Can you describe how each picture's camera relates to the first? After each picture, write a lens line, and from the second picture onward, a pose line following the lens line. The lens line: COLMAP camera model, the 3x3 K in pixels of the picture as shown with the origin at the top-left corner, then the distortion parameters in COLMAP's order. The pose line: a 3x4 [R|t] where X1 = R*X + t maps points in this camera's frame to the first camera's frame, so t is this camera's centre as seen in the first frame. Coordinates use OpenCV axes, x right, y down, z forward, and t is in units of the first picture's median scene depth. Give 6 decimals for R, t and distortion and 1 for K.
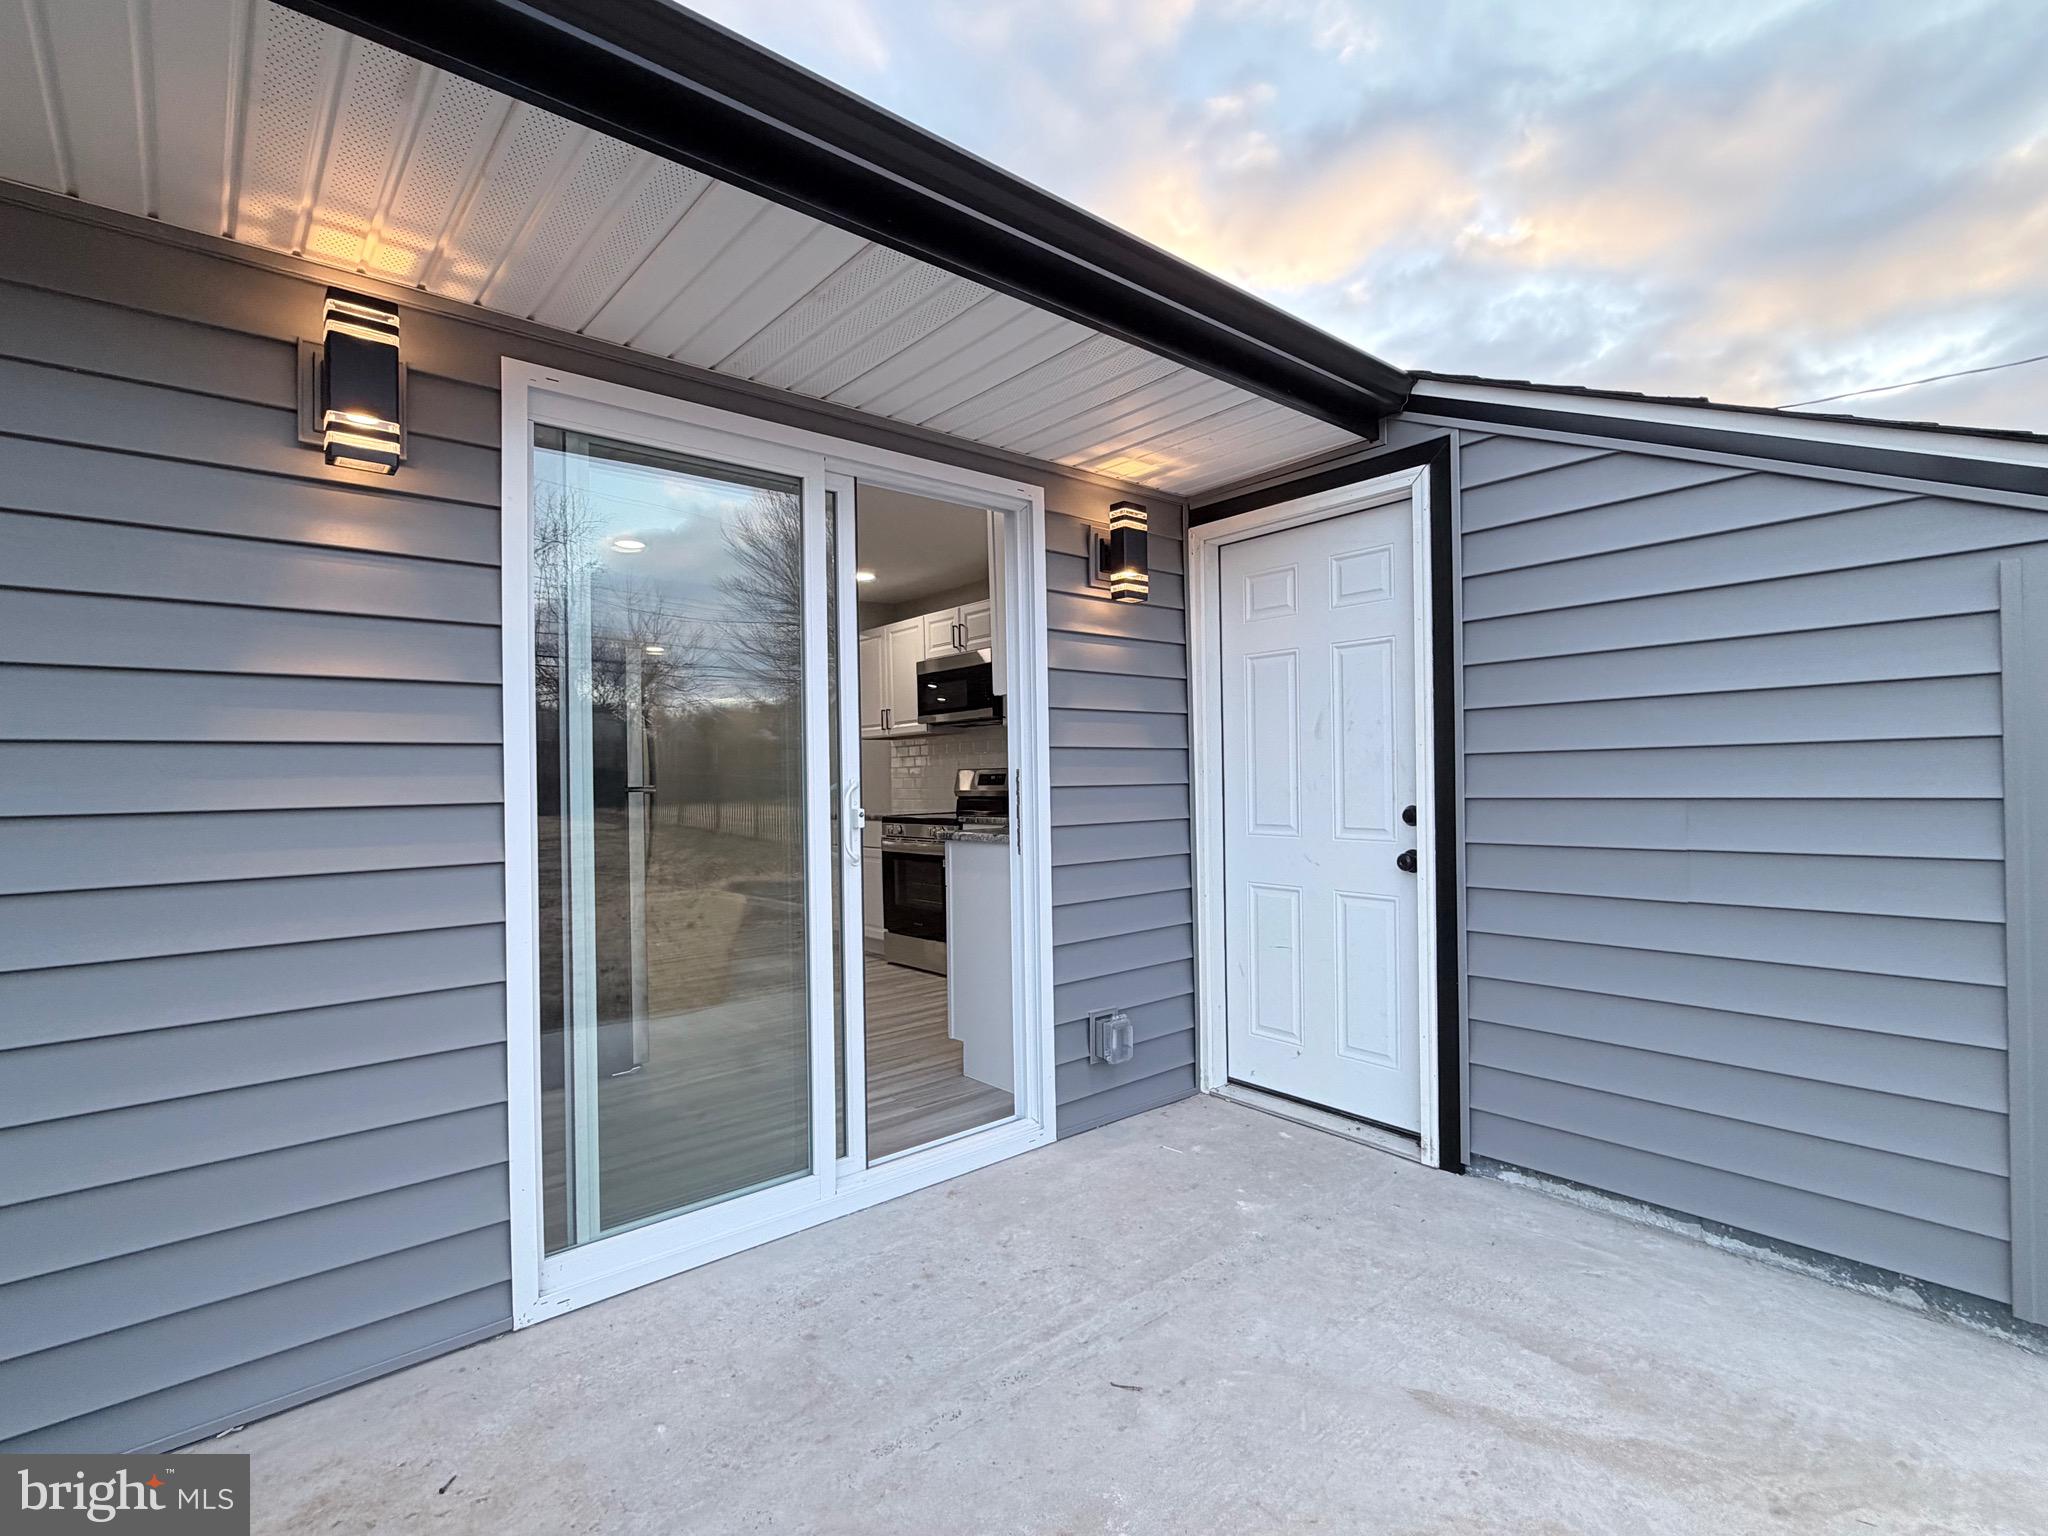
lens RADIAL K [[979.7, 0, 1024.1], [0, 979.7, 771.8], [0, 0, 1]] dist [0.000330, -0.000156]
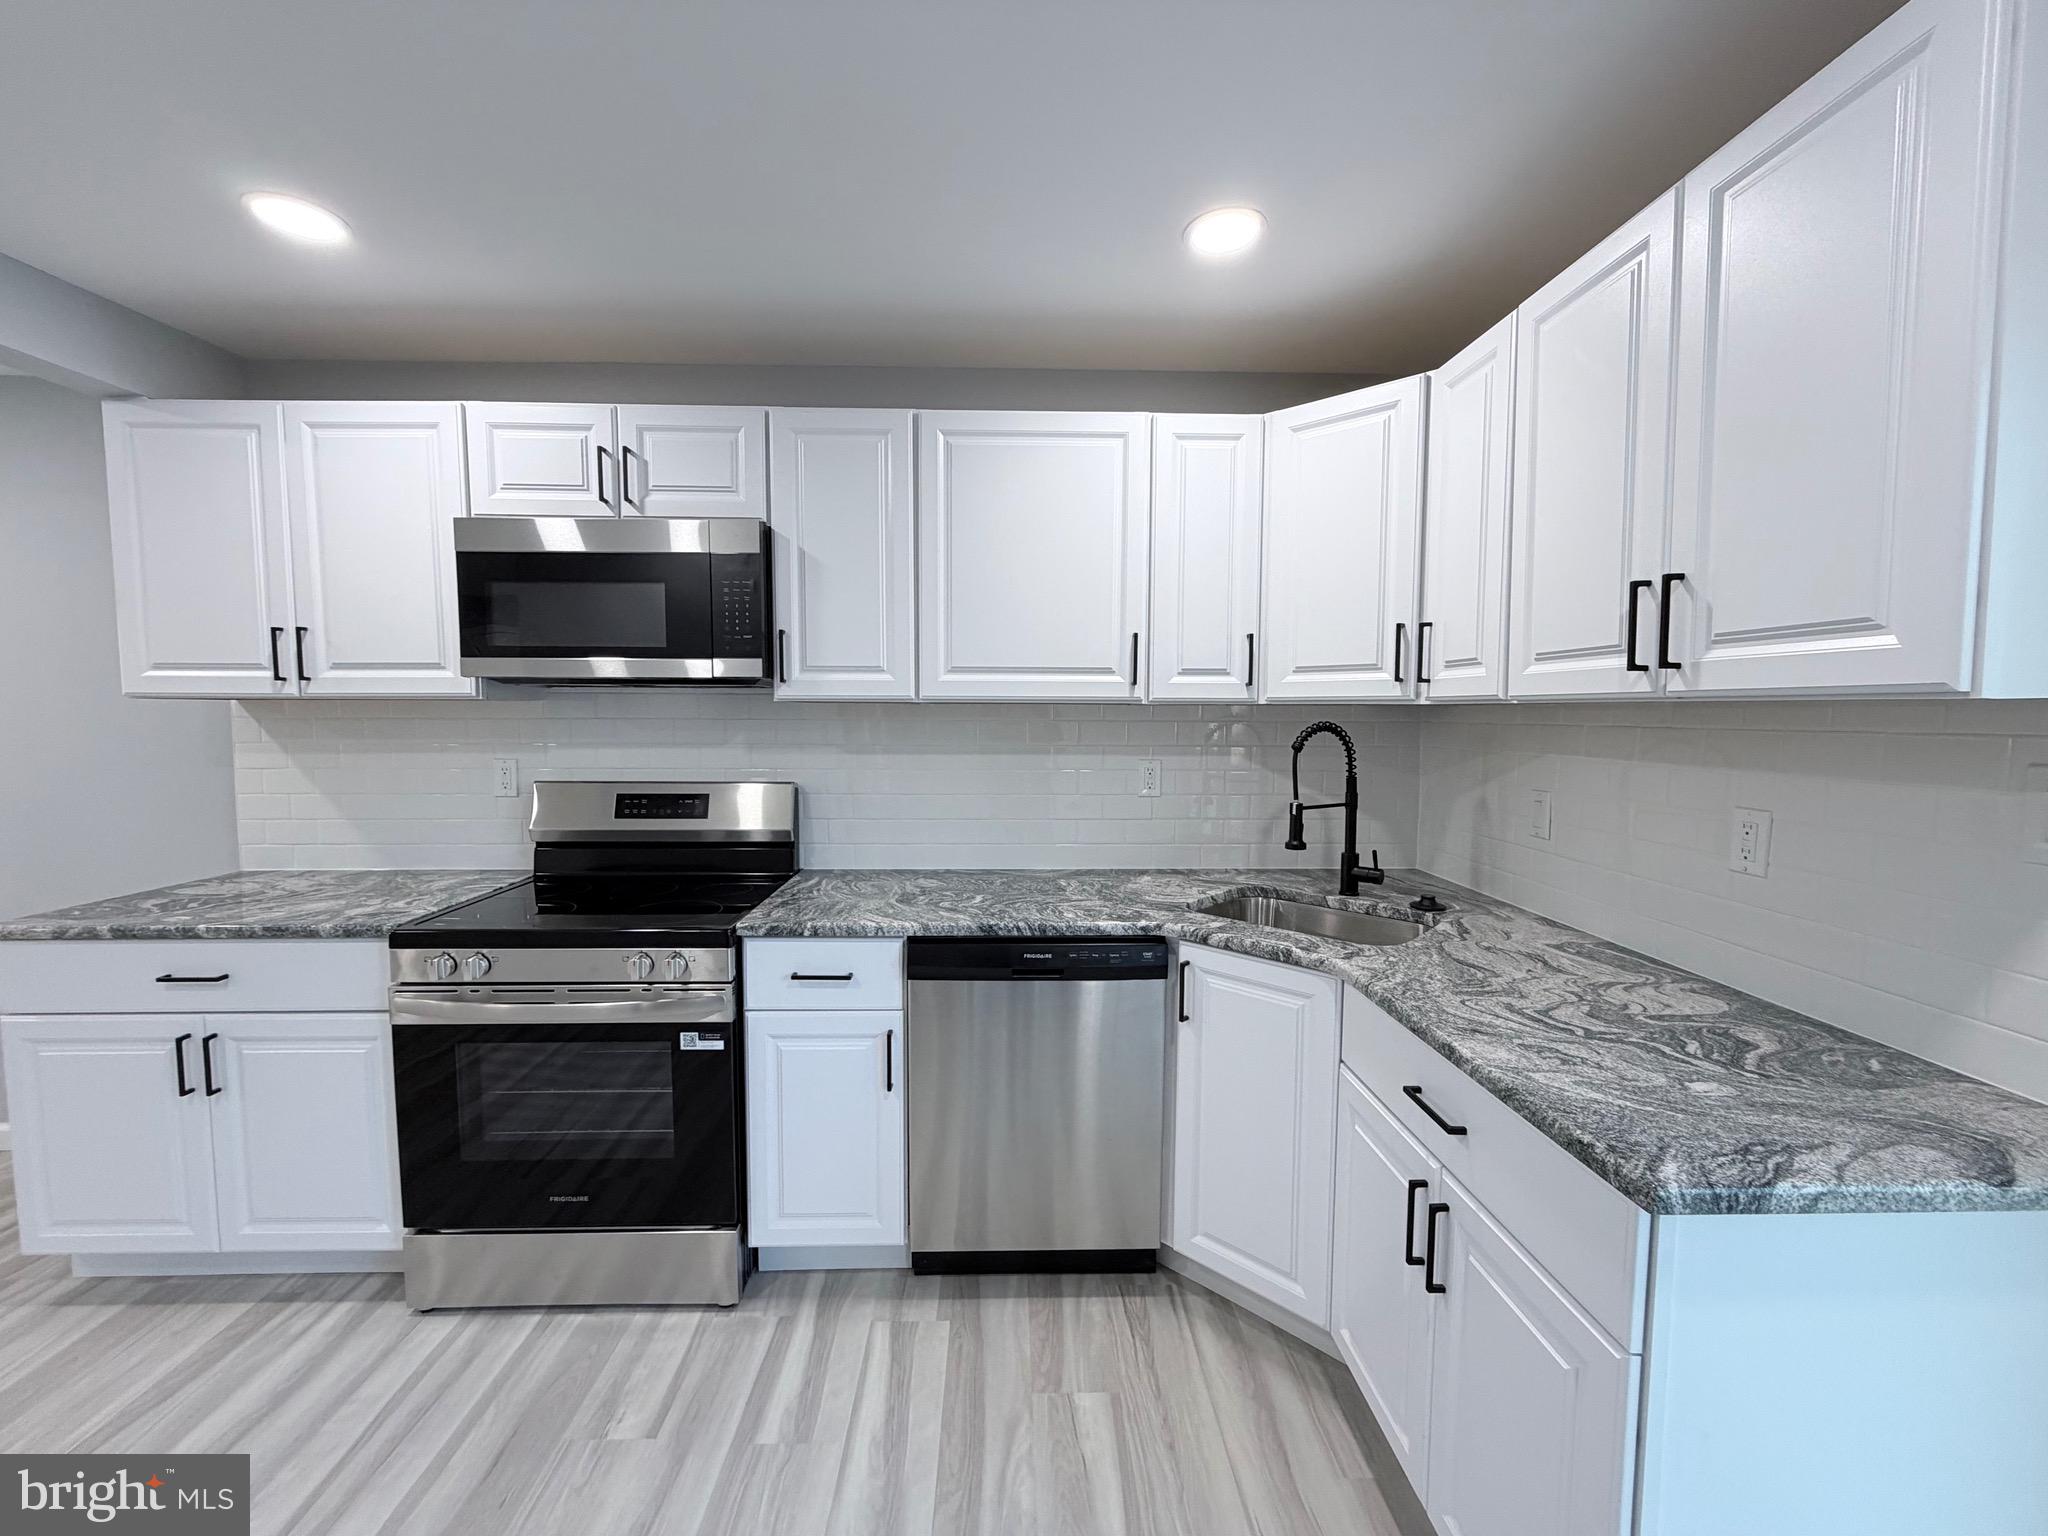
lens RADIAL K [[813.5, 0, 1023.8], [0, 813.5, 766.2], [0, 0, 1]] dist [0.000575, -0.000208]
pose [[0.624497, -0.029538, 0.780469, -0.233693], [-0.021248, 0.998272, 0.054783, -0.036825], [-0.780738, -0.050795, 0.622790, 0.638052]]
